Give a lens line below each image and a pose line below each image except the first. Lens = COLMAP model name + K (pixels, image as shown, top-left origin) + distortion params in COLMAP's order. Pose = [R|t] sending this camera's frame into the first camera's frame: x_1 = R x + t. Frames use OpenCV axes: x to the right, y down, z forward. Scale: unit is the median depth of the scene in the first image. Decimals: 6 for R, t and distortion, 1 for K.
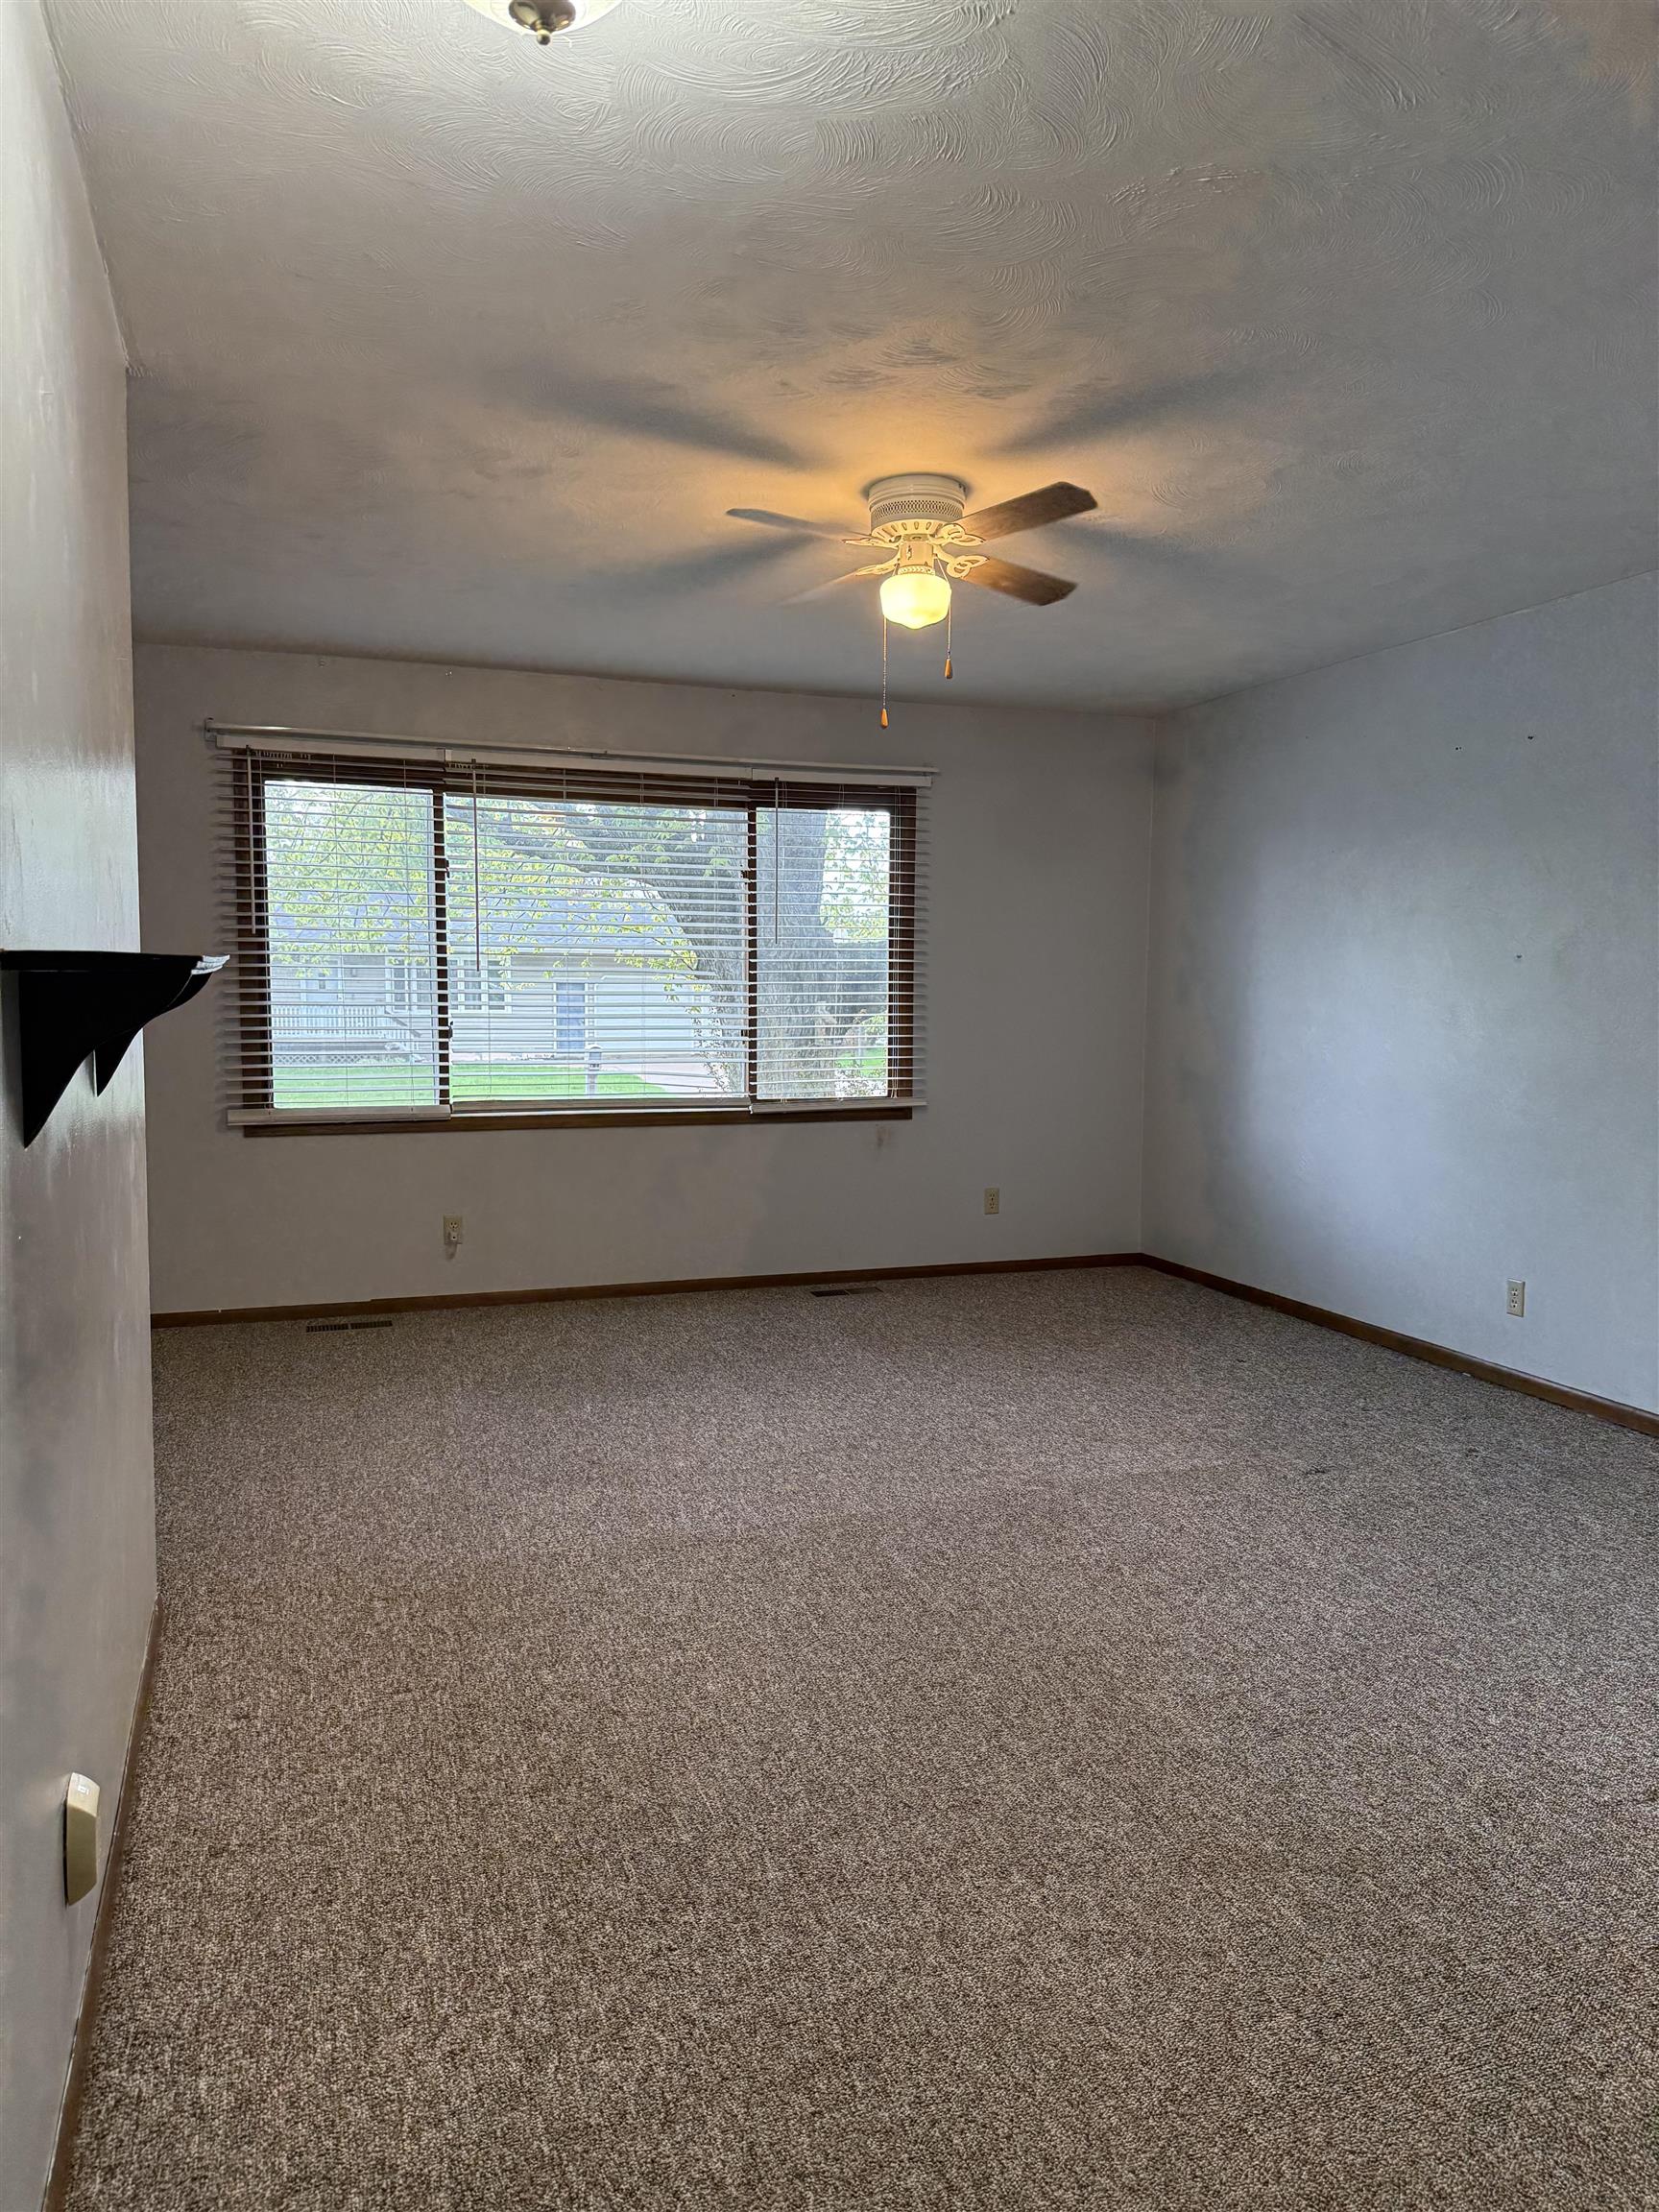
lens RADIAL K [[1556.7, 0, 826.6], [0, 1556.7, 1101.7], [0, 0, 1]] dist [0.082521, -0.092616]
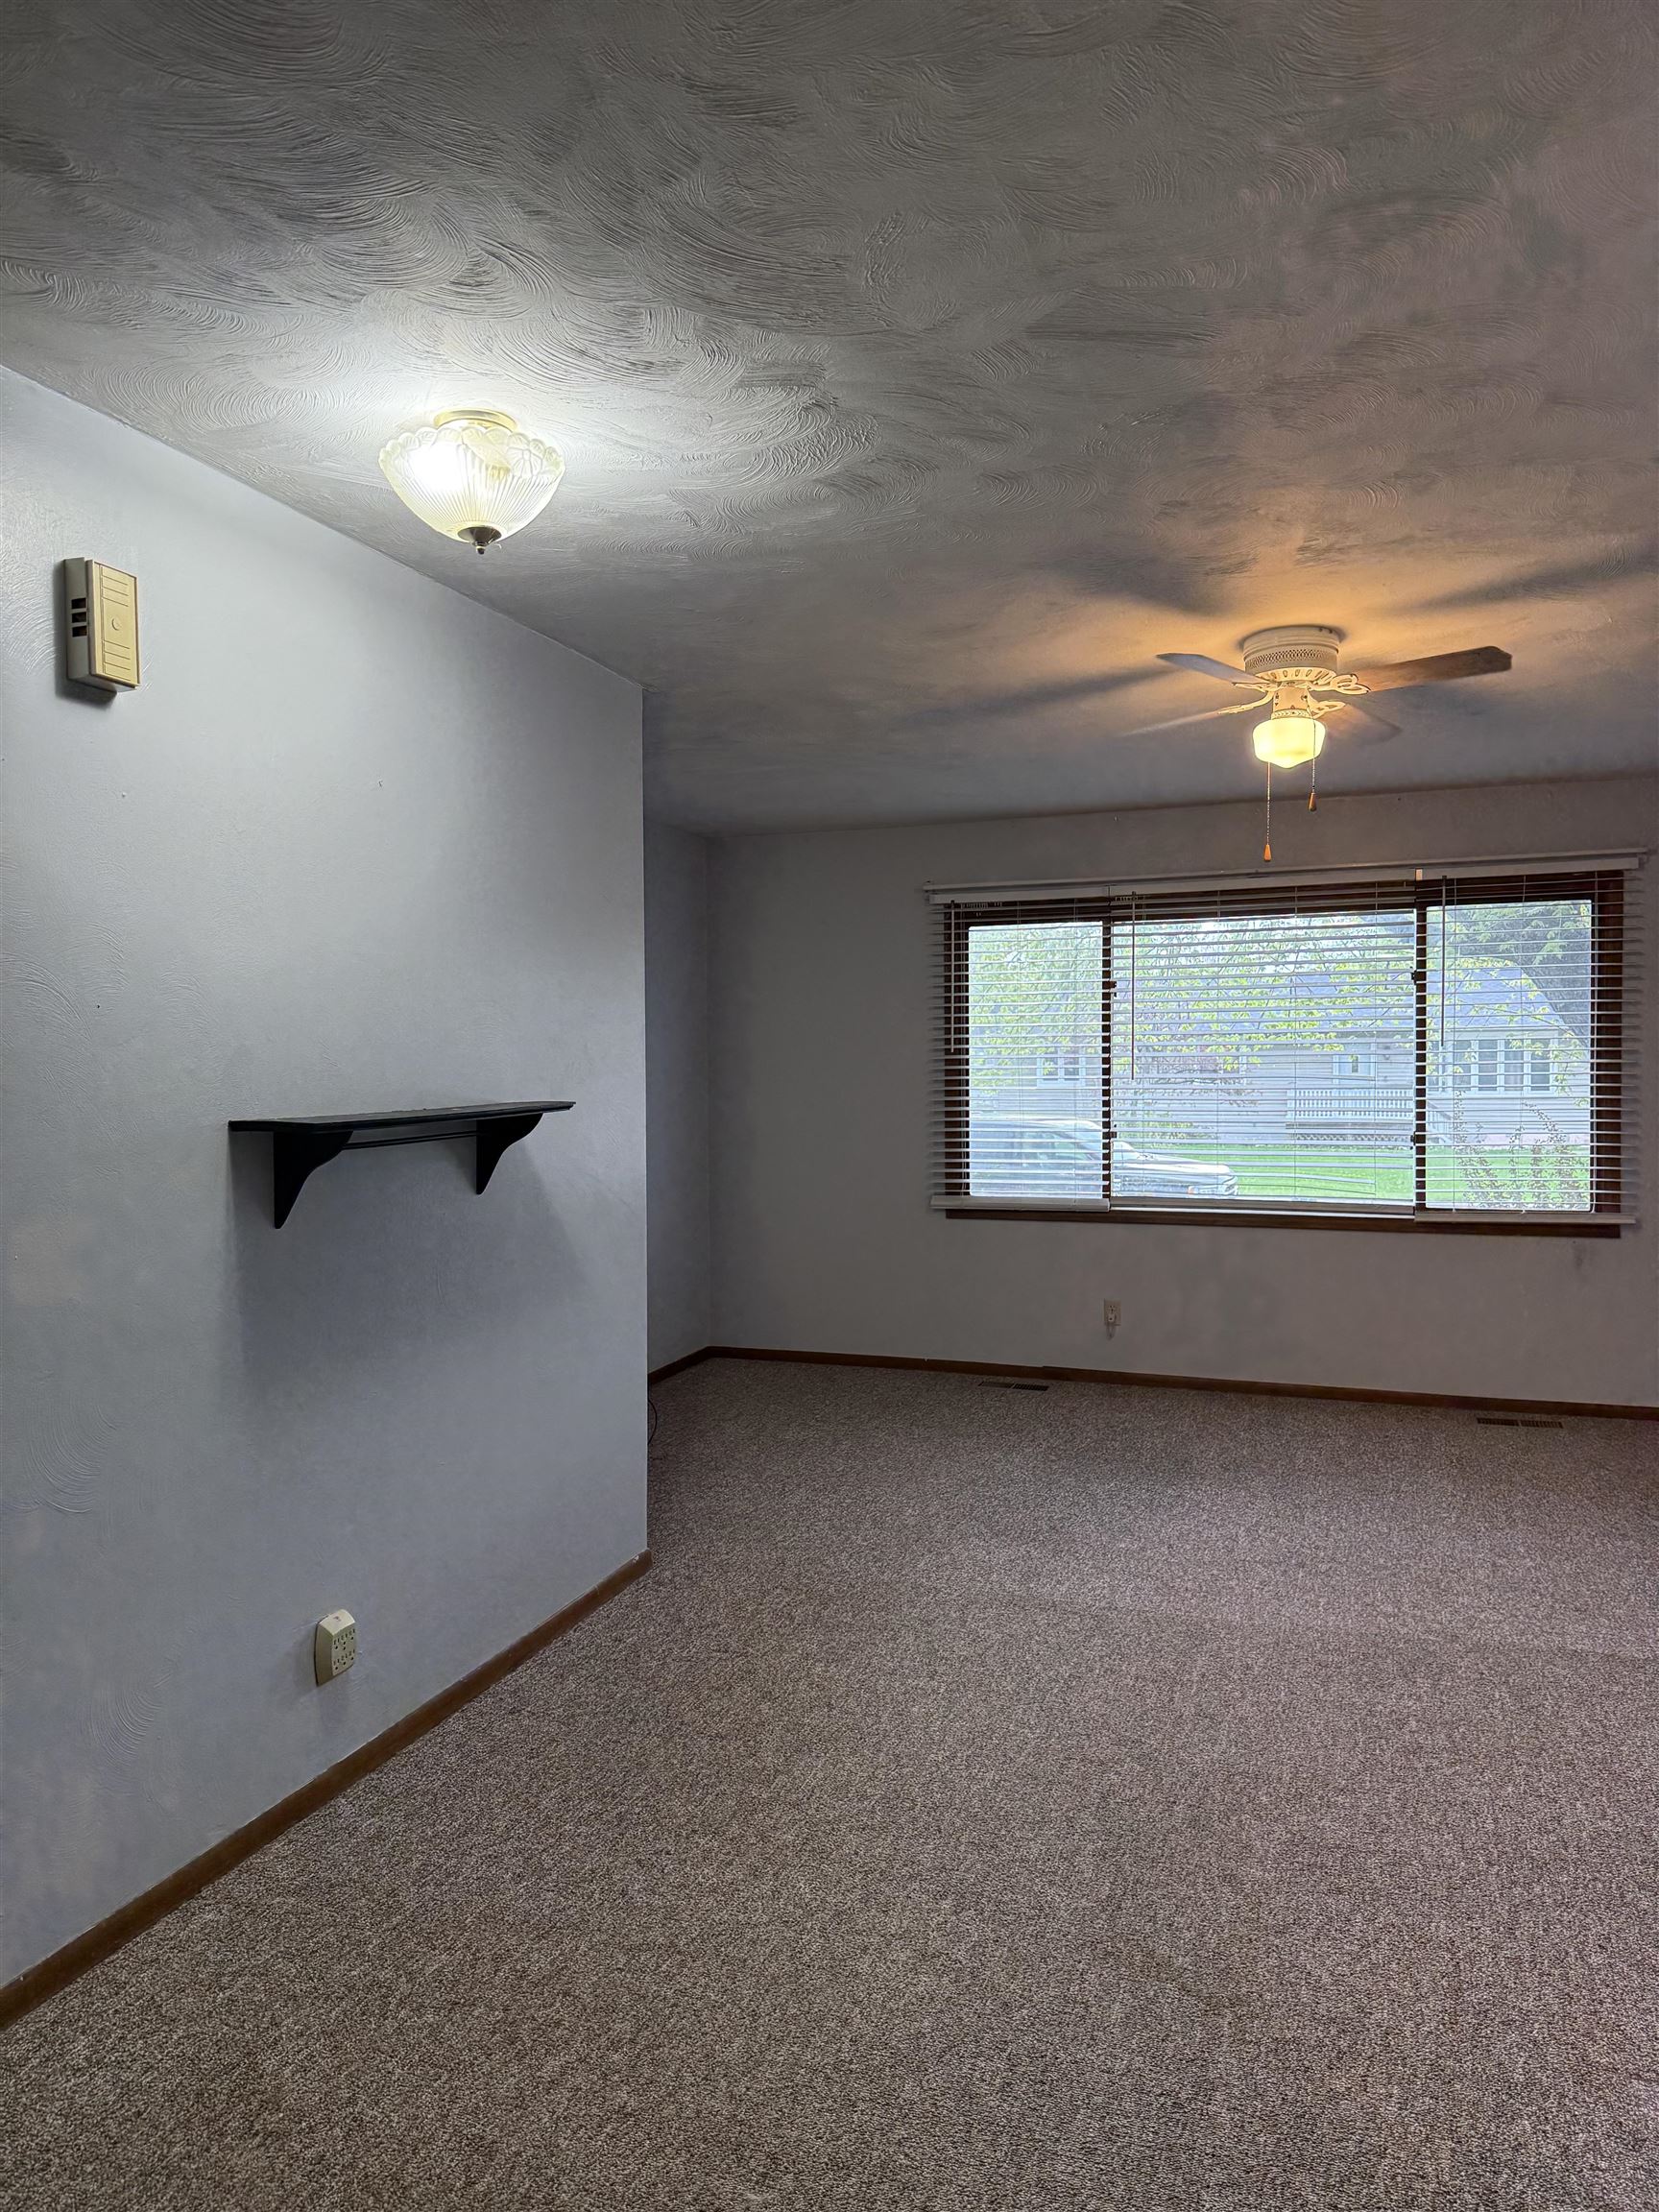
lens RADIAL K [[1556.7, 0, 812.5], [0, 1556.7, 1091.6], [0, 0, 1]] dist [0.082521, -0.092616]
pose [[0.757054, -0.001798, -0.653350, 0.328489], [-0.033916, 0.998540, -0.042048, -0.020821], [0.652471, 0.053992, 0.755887, 0.013660]]
